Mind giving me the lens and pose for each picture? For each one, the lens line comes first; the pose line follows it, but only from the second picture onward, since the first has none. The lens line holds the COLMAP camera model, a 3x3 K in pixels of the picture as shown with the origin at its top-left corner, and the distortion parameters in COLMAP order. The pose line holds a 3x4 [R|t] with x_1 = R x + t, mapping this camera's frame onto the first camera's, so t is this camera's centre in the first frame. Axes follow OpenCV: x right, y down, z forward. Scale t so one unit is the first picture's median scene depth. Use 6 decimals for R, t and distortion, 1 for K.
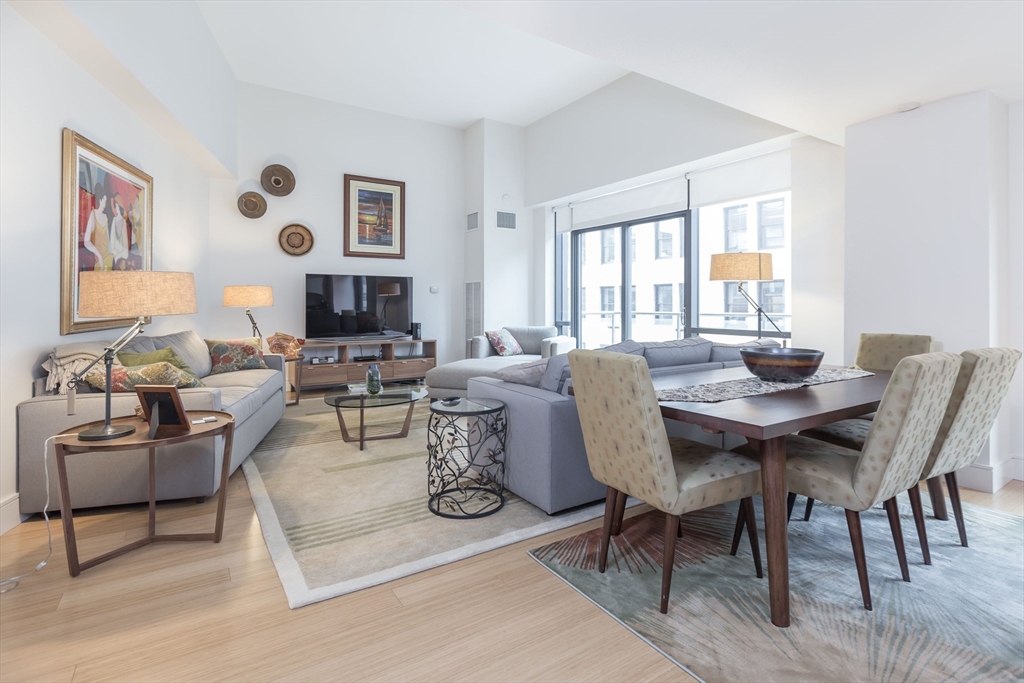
lens RADIAL K [[522.3, 0, 520.3], [0, 522.3, 302.8], [0, 0, 1]] dist [0.002323, 0.000682]
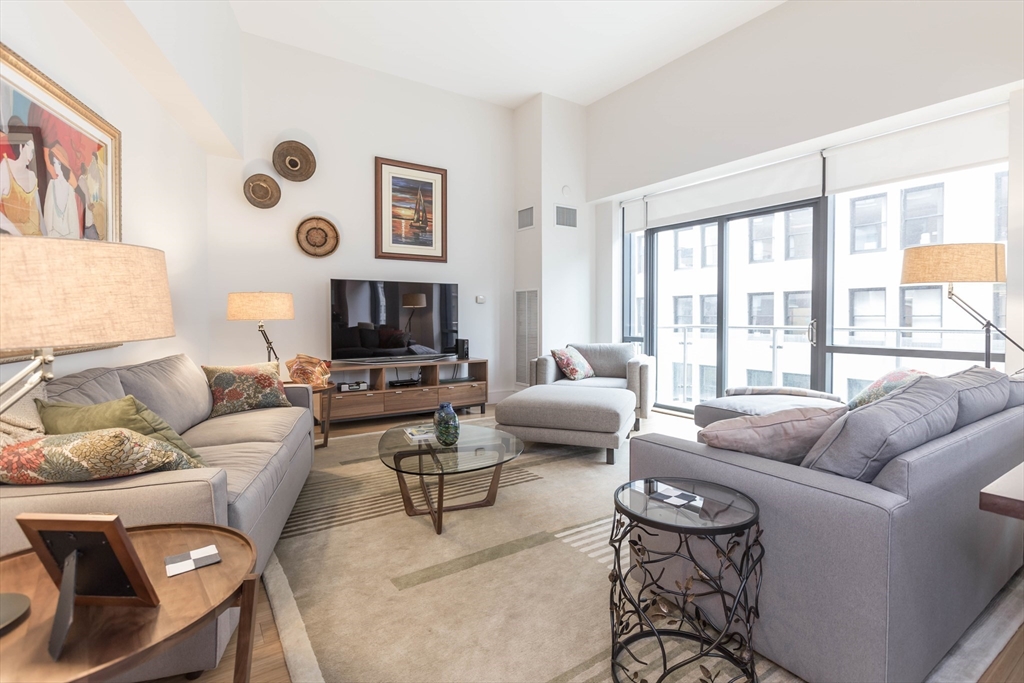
lens RADIAL K [[508.9, 0, 533.4], [0, 508.9, 327.0], [0, 0, 1]] dist [-0.003434, -0.002137]
pose [[0.999633, -0.002381, 0.026986, -0.117520], [0.001761, 0.999735, 0.022969, 0.000454], [-0.027034, -0.022913, 0.999372, 0.204857]]
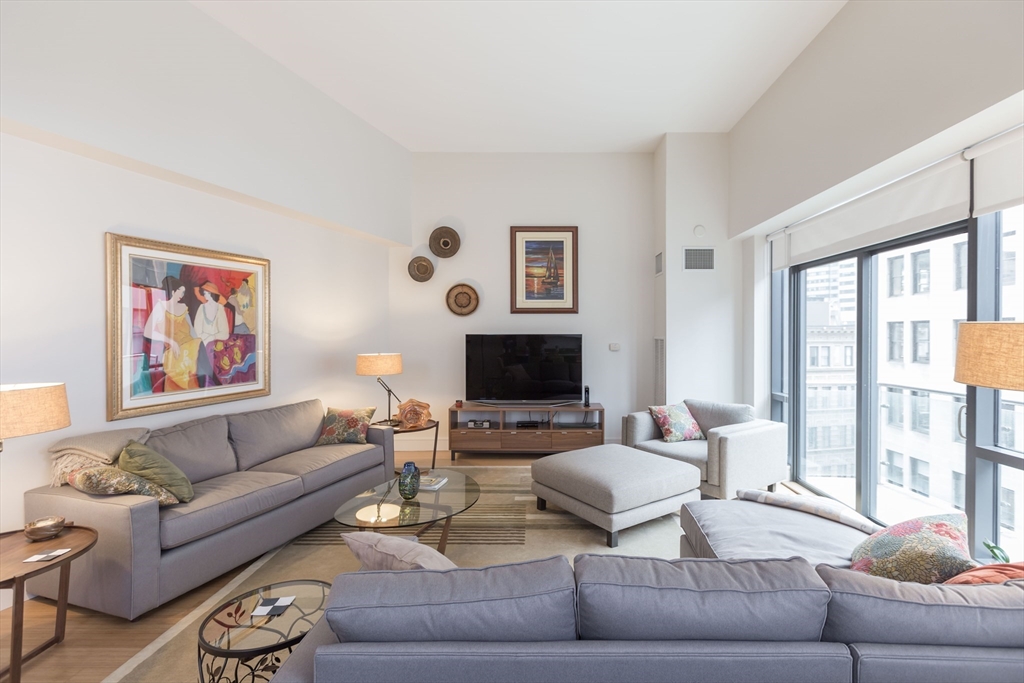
lens RADIAL K [[488.9, 0, 530.6], [0, 488.9, 336.9], [0, 0, 1]] dist [0.001499, -0.000883]
pose [[0.825649, 0.002232, -0.564179, 0.200570], [0.002702, 0.999965, 0.007910, -0.055870], [0.564177, -0.008056, 0.825614, 0.299804]]
